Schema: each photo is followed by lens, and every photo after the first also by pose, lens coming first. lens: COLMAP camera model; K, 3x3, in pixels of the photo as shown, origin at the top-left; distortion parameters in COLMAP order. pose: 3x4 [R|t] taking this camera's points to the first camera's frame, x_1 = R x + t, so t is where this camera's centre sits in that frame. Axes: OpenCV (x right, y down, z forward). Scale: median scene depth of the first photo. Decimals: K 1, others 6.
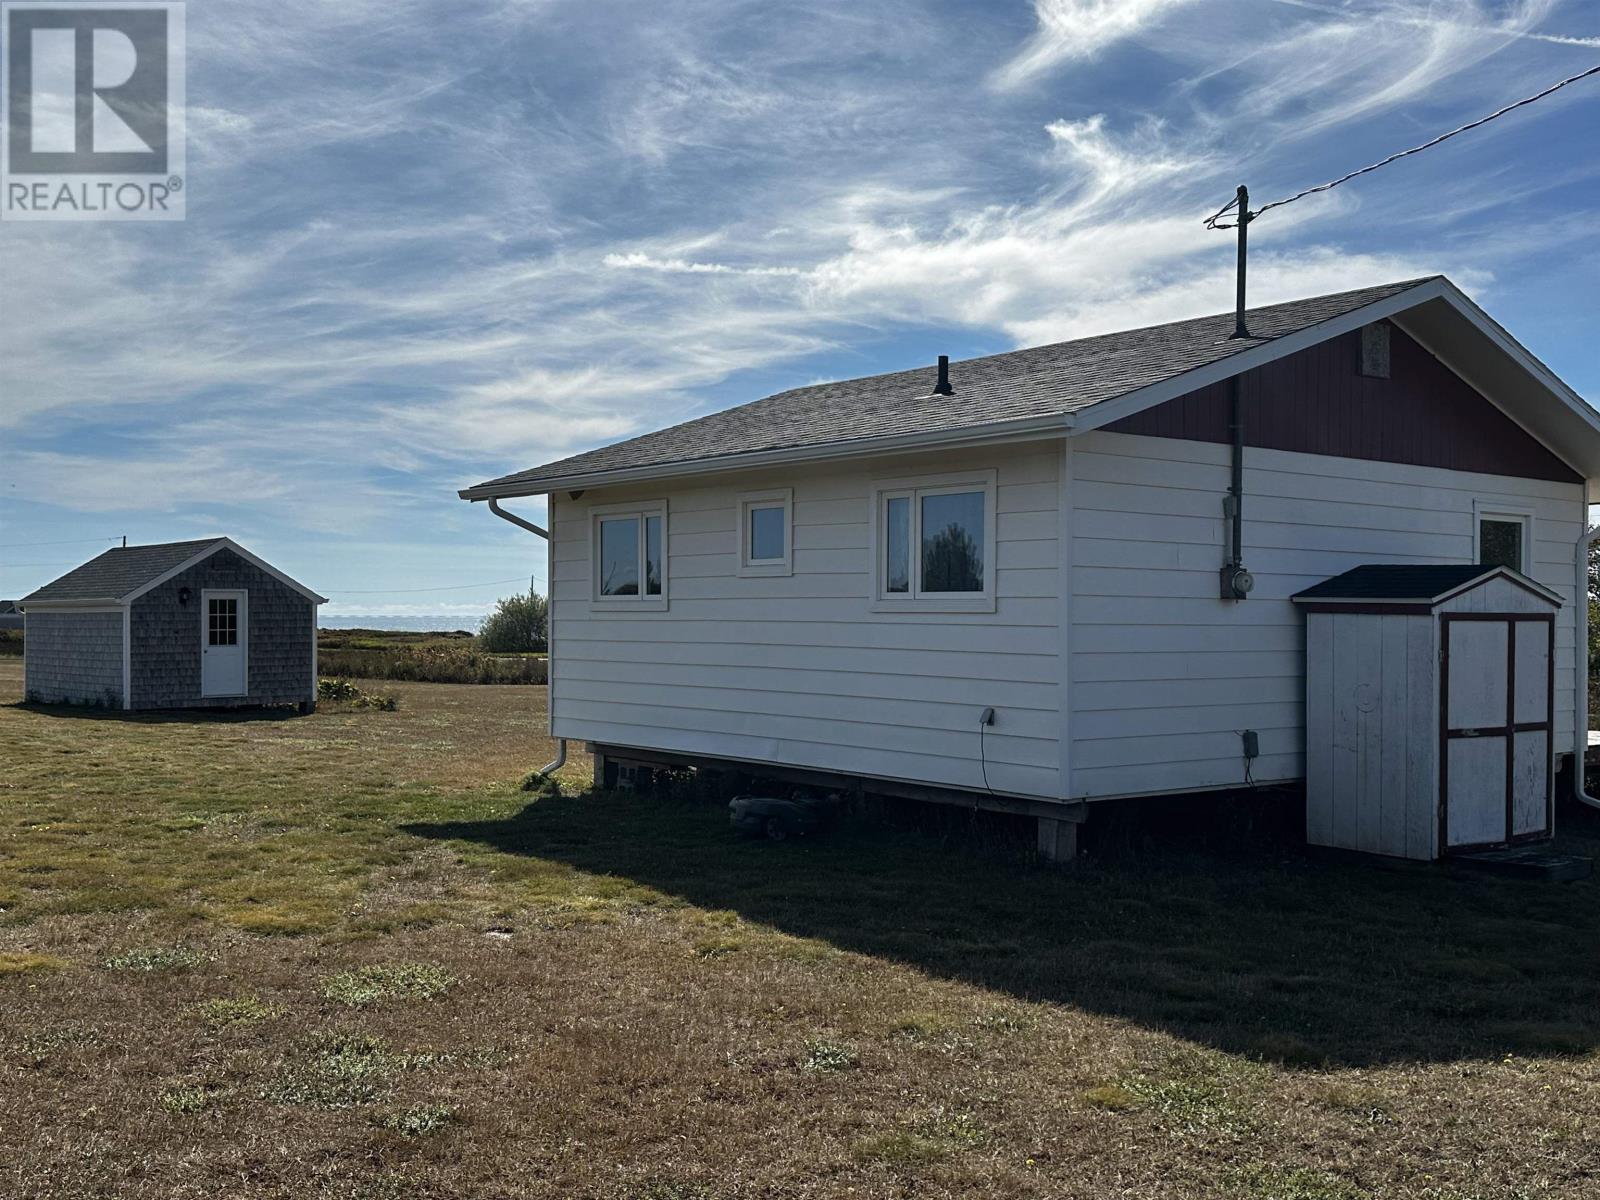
lens RADIAL K [[1664.0, 0, 804.1], [0, 1664.0, 591.1], [0, 0, 1]] dist [0.064843, 0.000000]
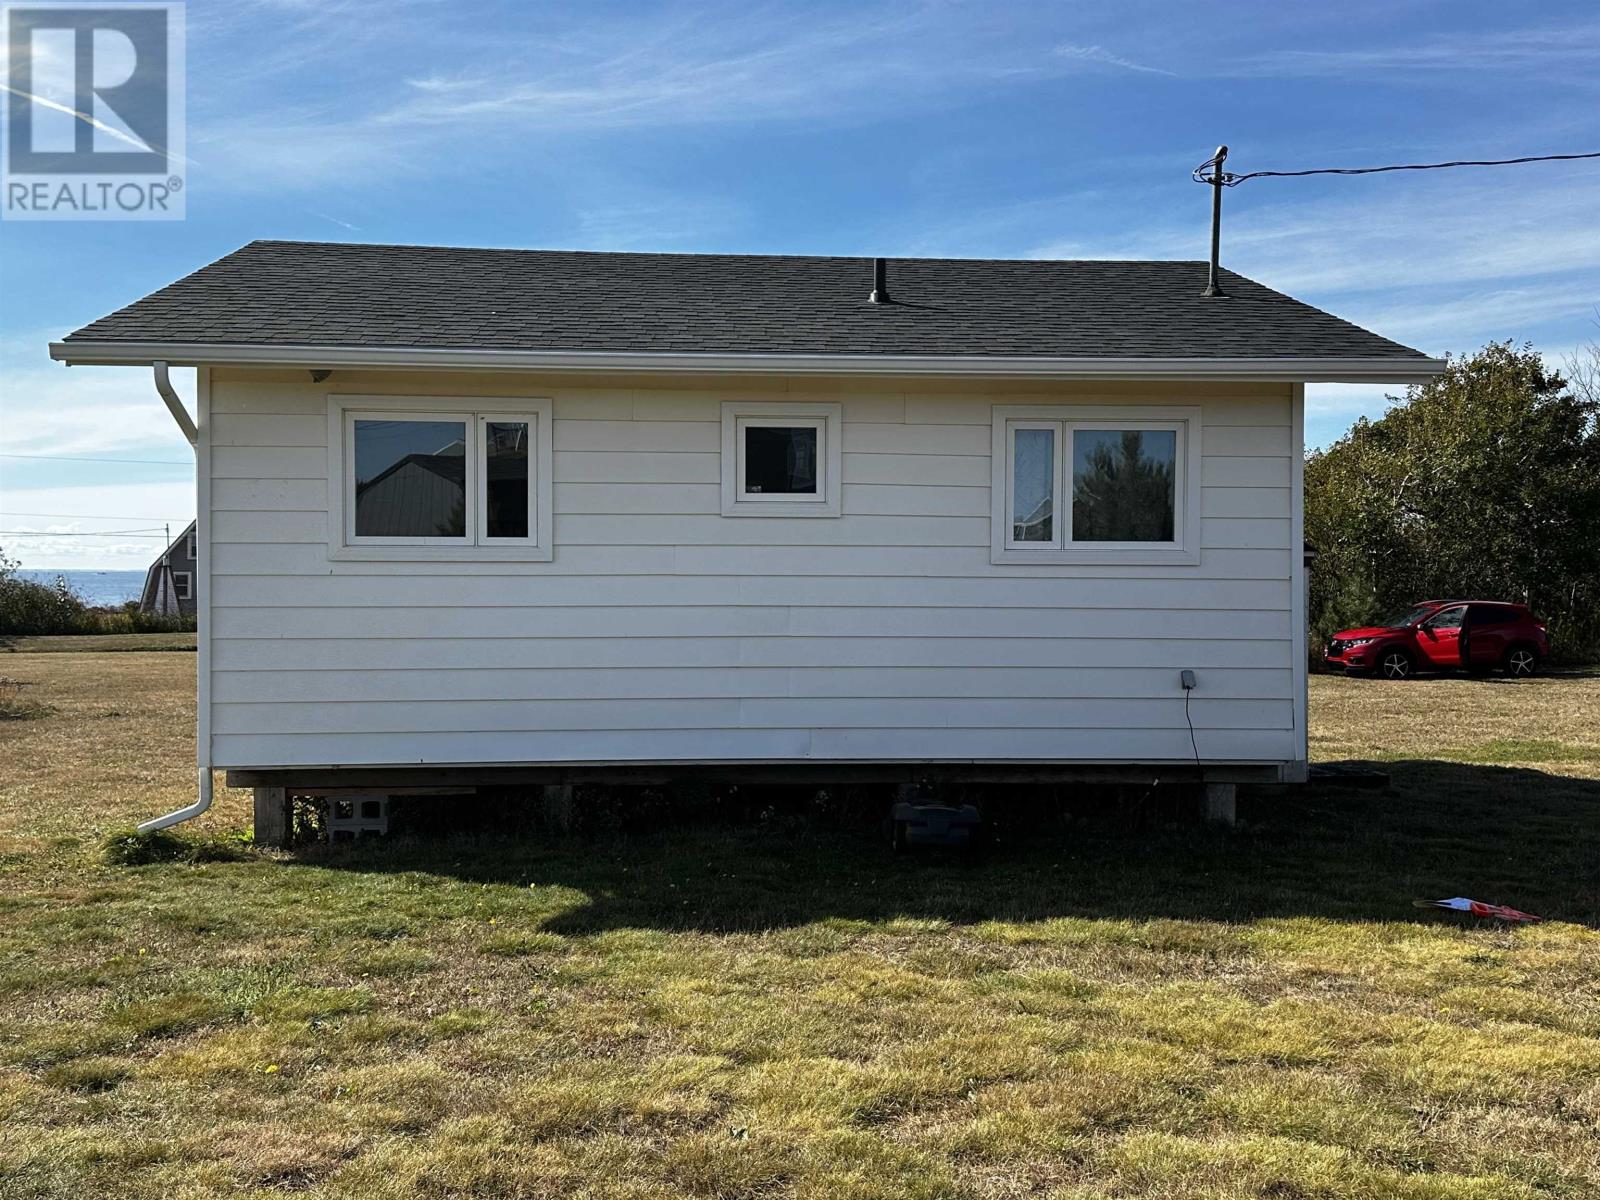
lens RADIAL K [[1614.5, 0, 799.4], [0, 1614.5, 598.6], [0, 0, 1]] dist [0.034536, 0.000000]
pose [[0.617690, -0.024036, 0.786055, -0.386137], [-0.011283, 0.999159, 0.039418, -0.000534], [-0.786341, -0.033217, 0.616899, 0.342530]]
